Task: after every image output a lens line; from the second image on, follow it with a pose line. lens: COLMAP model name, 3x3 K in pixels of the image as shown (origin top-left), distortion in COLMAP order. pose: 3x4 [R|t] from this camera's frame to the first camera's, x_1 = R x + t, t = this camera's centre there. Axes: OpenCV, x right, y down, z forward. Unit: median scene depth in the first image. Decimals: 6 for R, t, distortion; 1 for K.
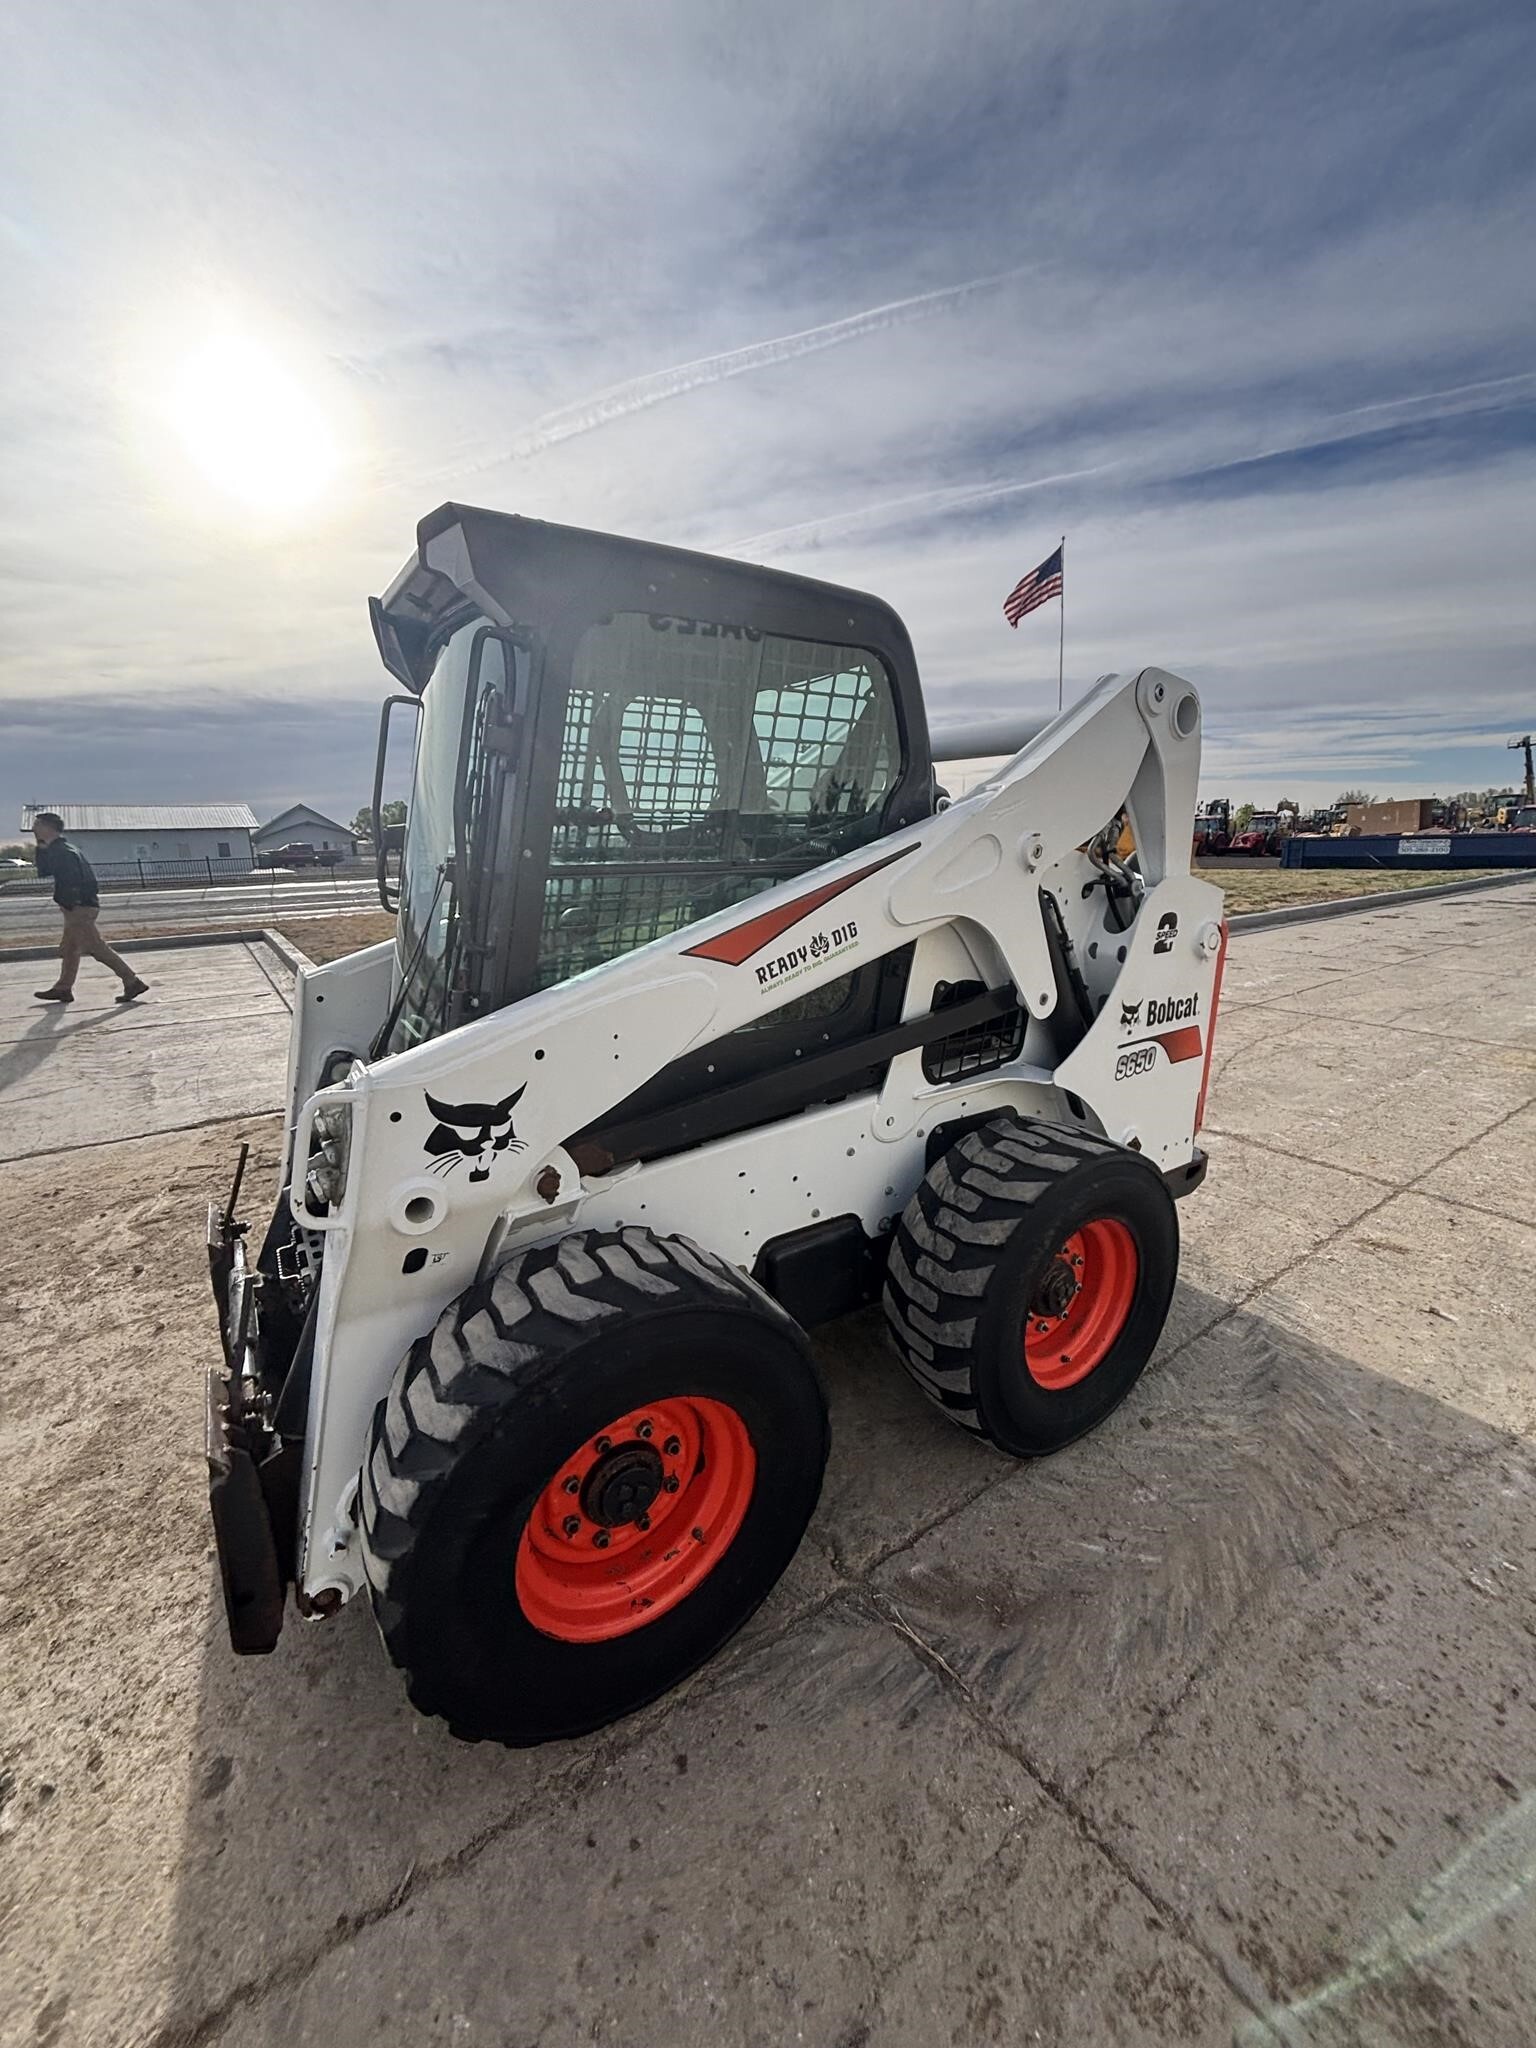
lens RADIAL K [[819.6, 0, 772.5], [0, 819.6, 1030.8], [0, 0, 1]] dist [0.000104, 0.000050]
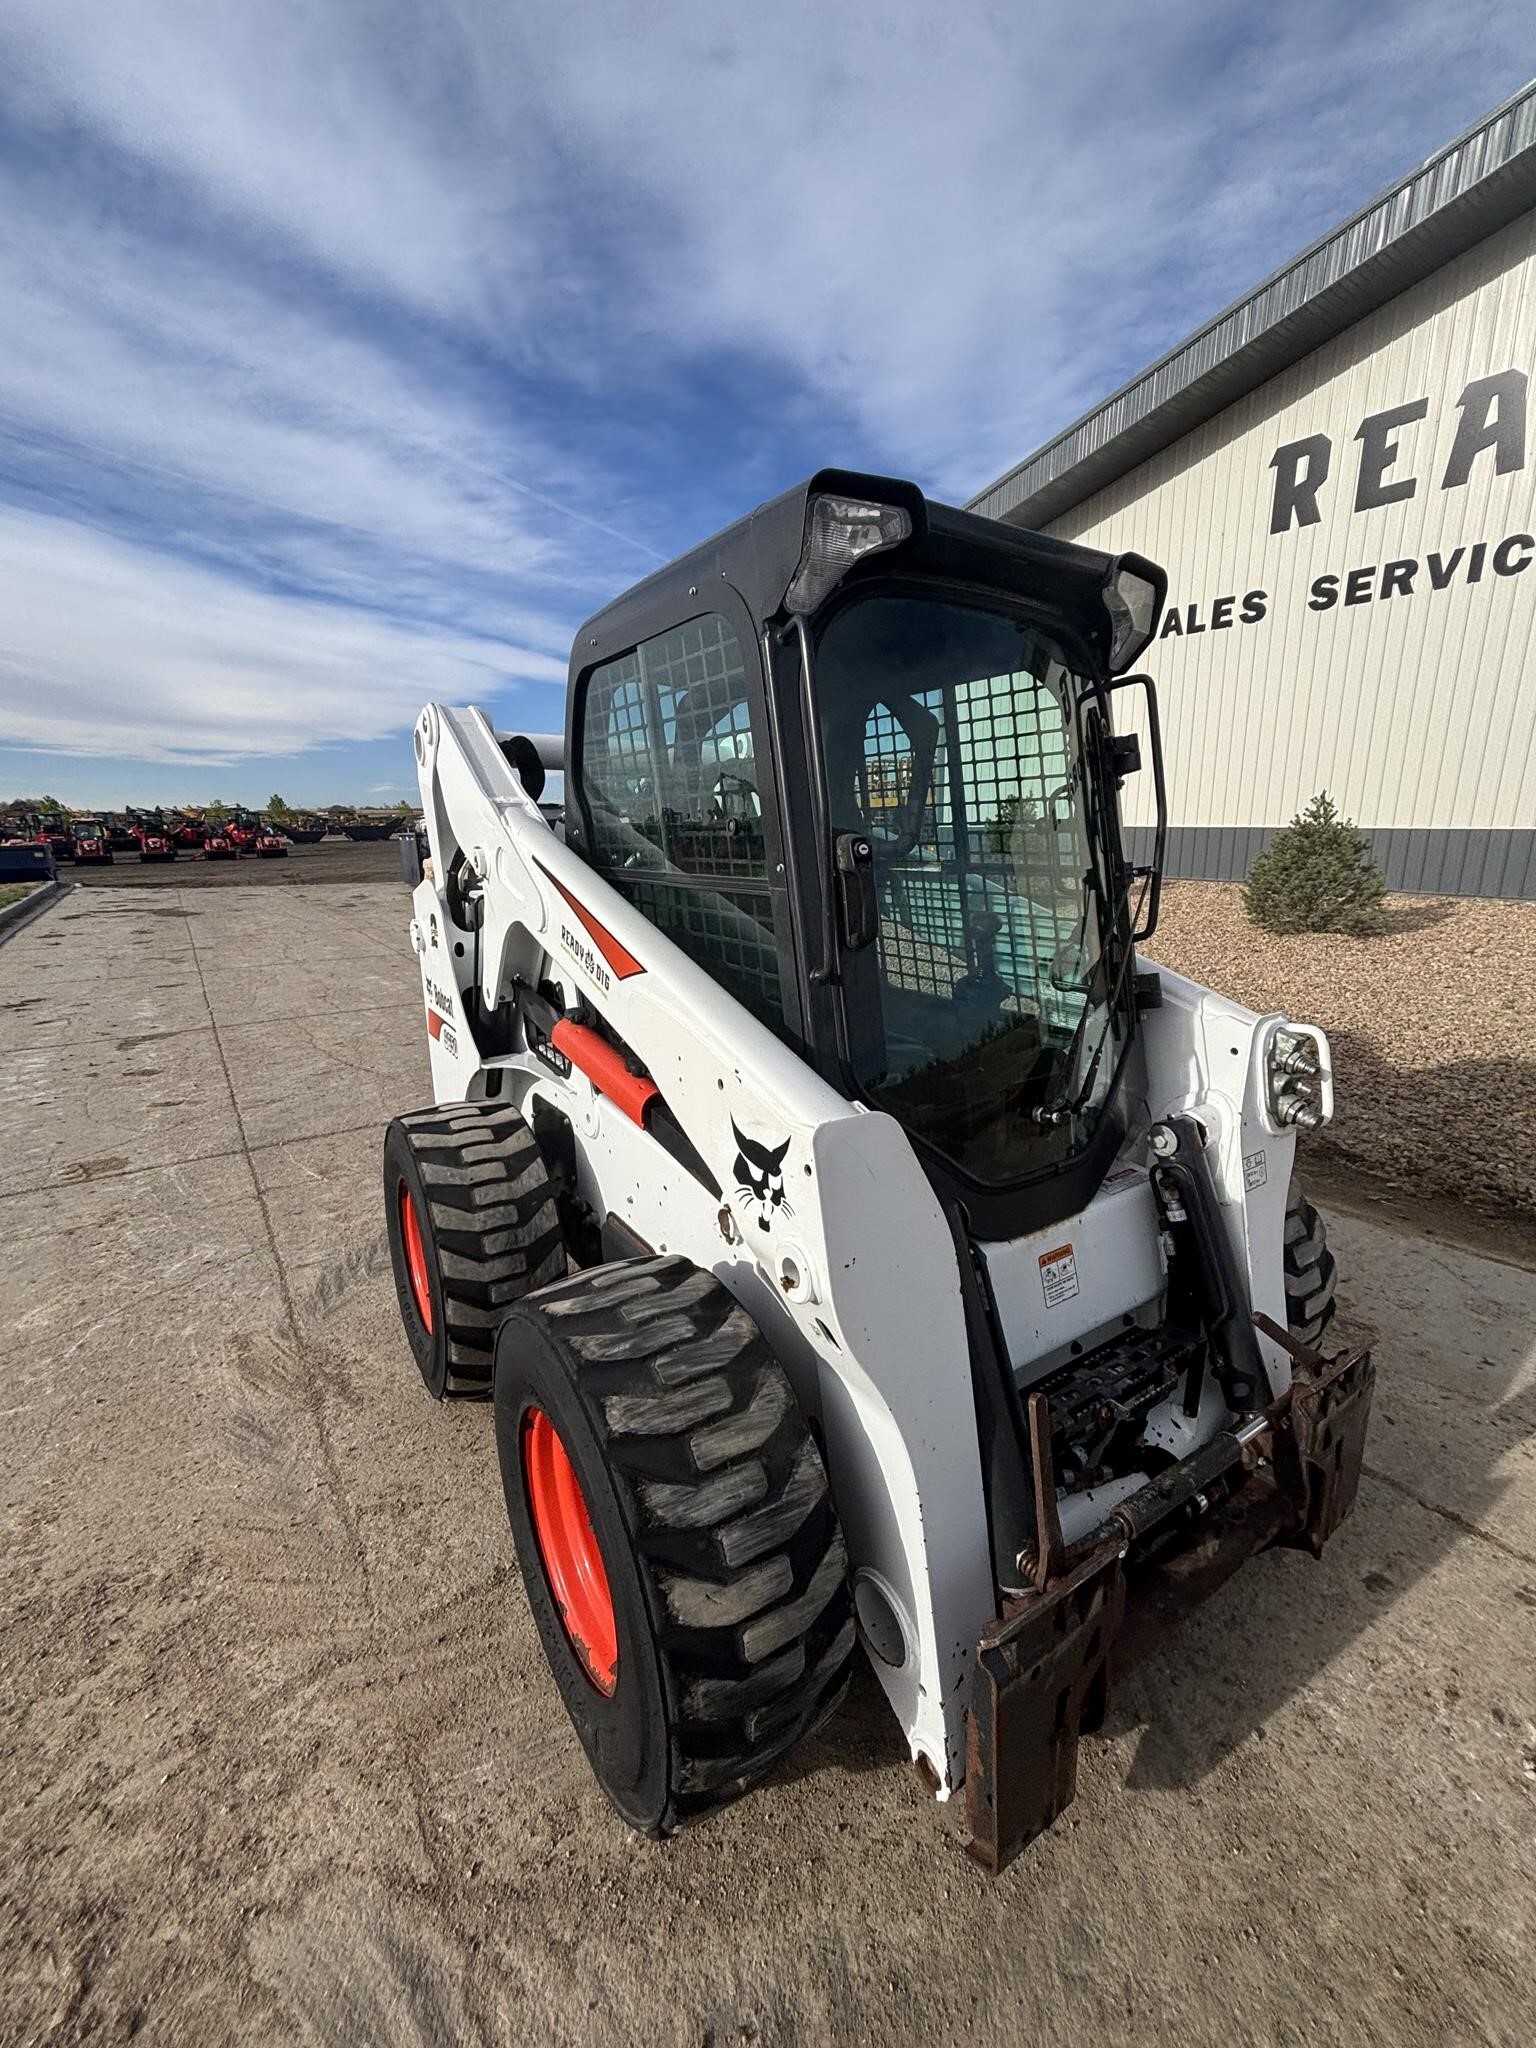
lens RADIAL K [[821.8, 0, 773.4], [0, 821.8, 1024.5], [0, 0, 1]] dist [0.003264, -0.002442]
pose [[-0.006586, -0.221984, 0.975028, -1.243937], [0.244685, 0.945051, 0.216812, -0.295890], [-0.969580, 0.240003, 0.048092, 1.187006]]
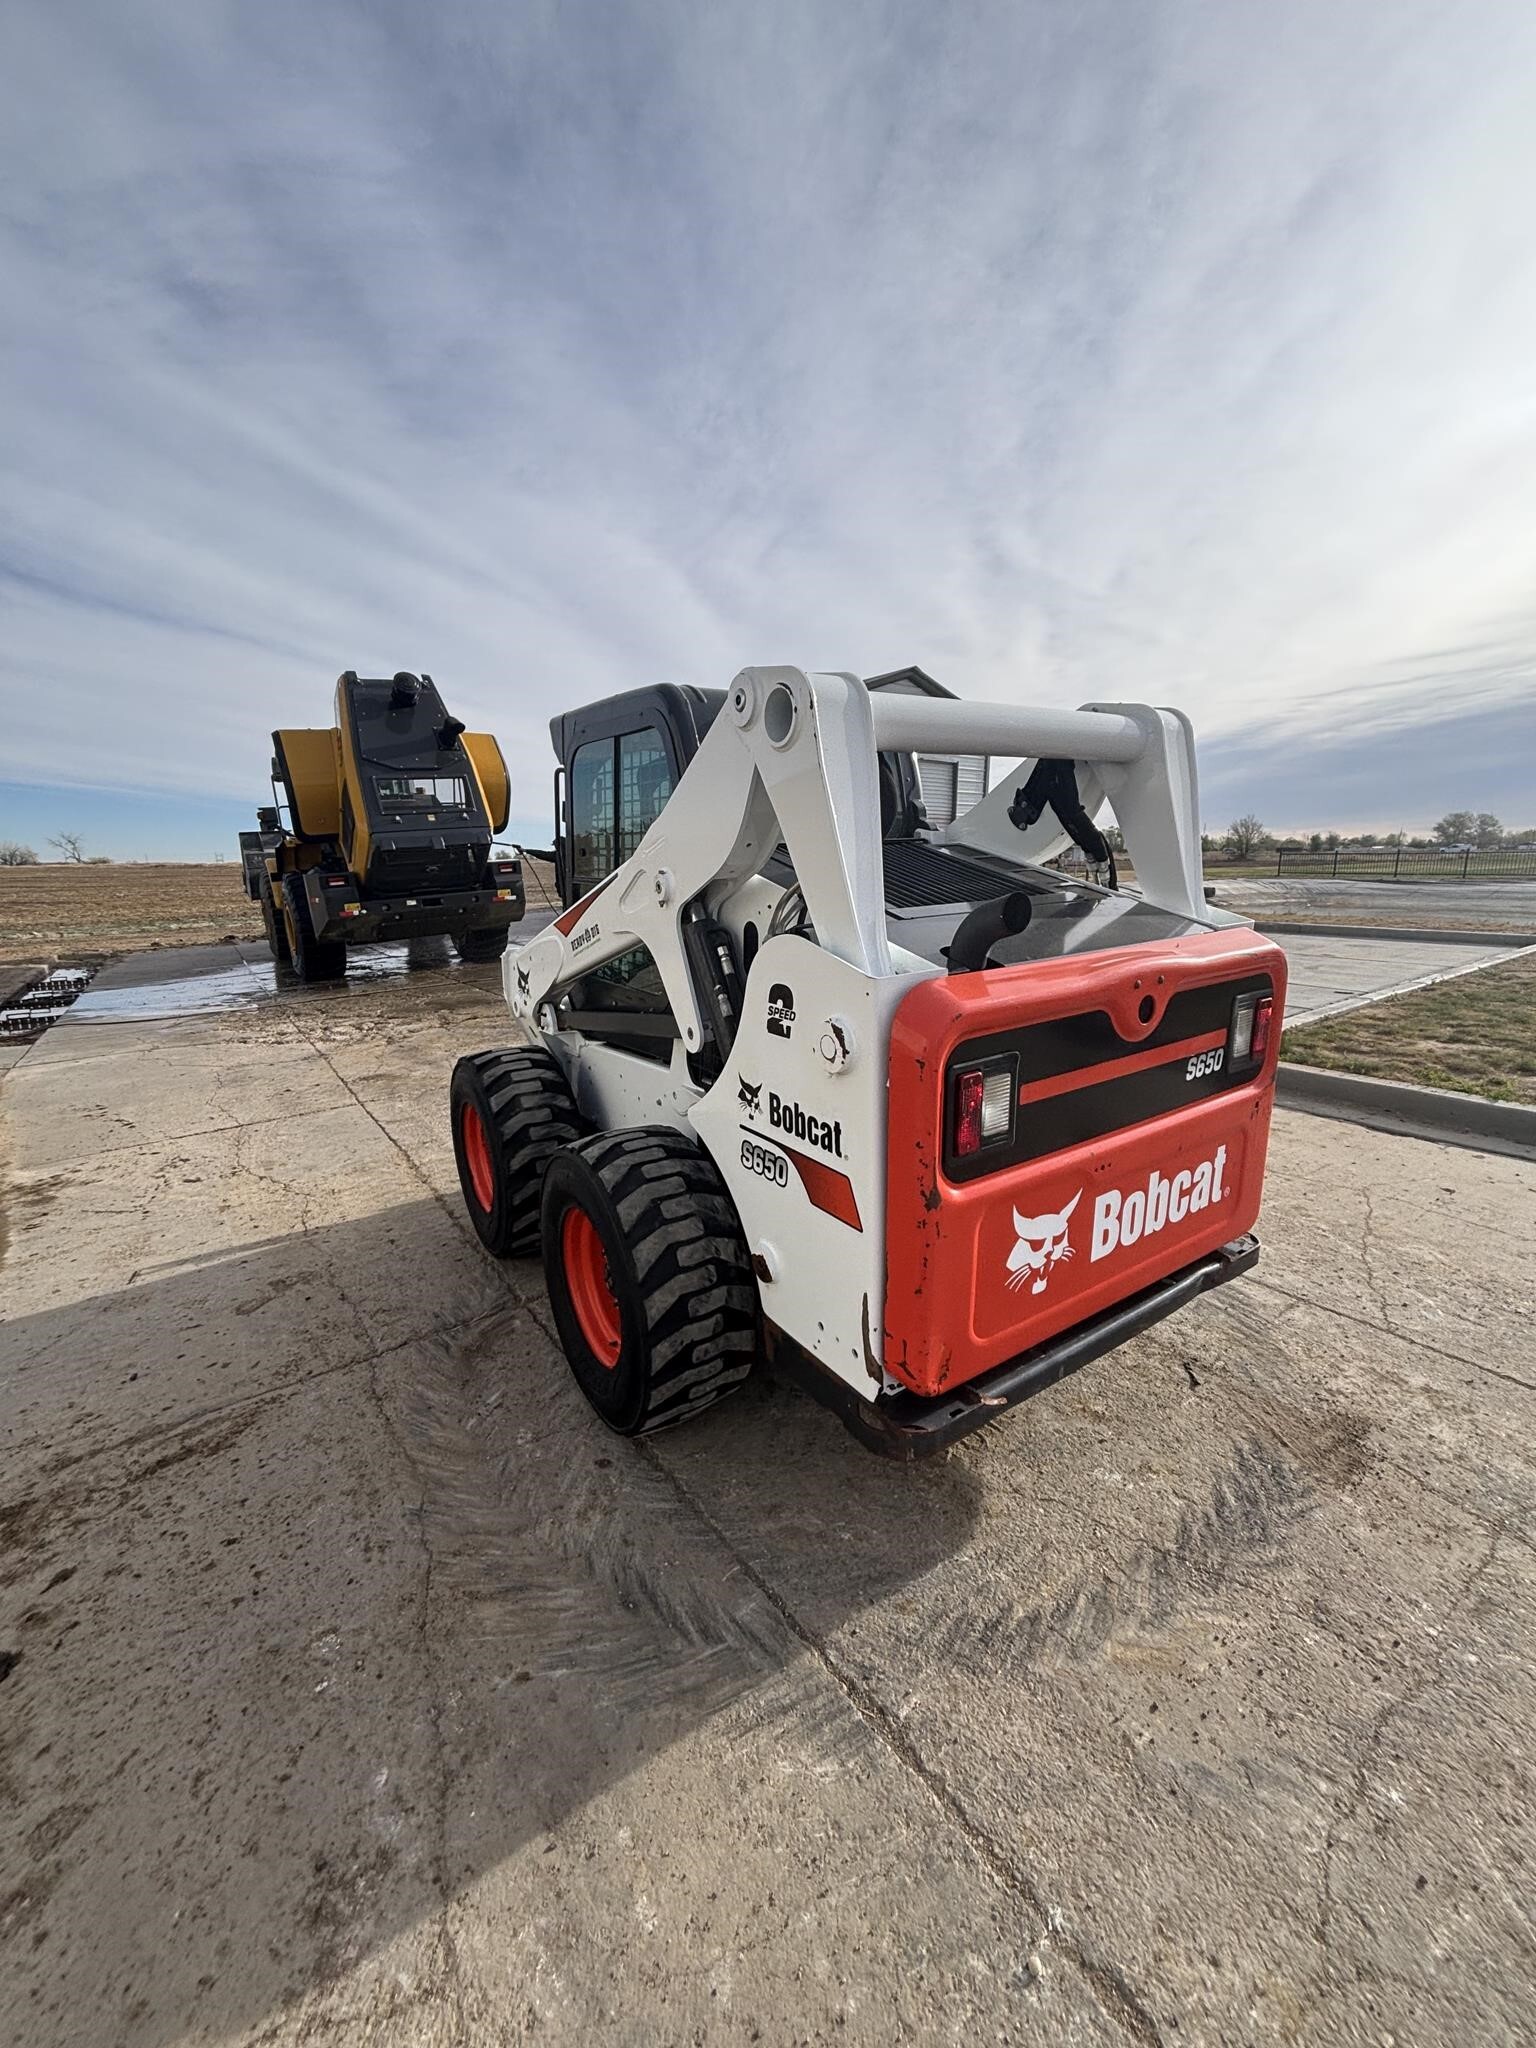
lens RADIAL K [[821.3, 0, 774.4], [0, 821.3, 1024.1], [0, 0, 1]] dist [0.000562, -0.000551]
pose [[0.009090, 0.226456, -0.973979, 1.486727], [-0.214312, 0.951827, 0.219306, -0.331409], [0.976723, 0.206742, 0.057185, 1.175093]]
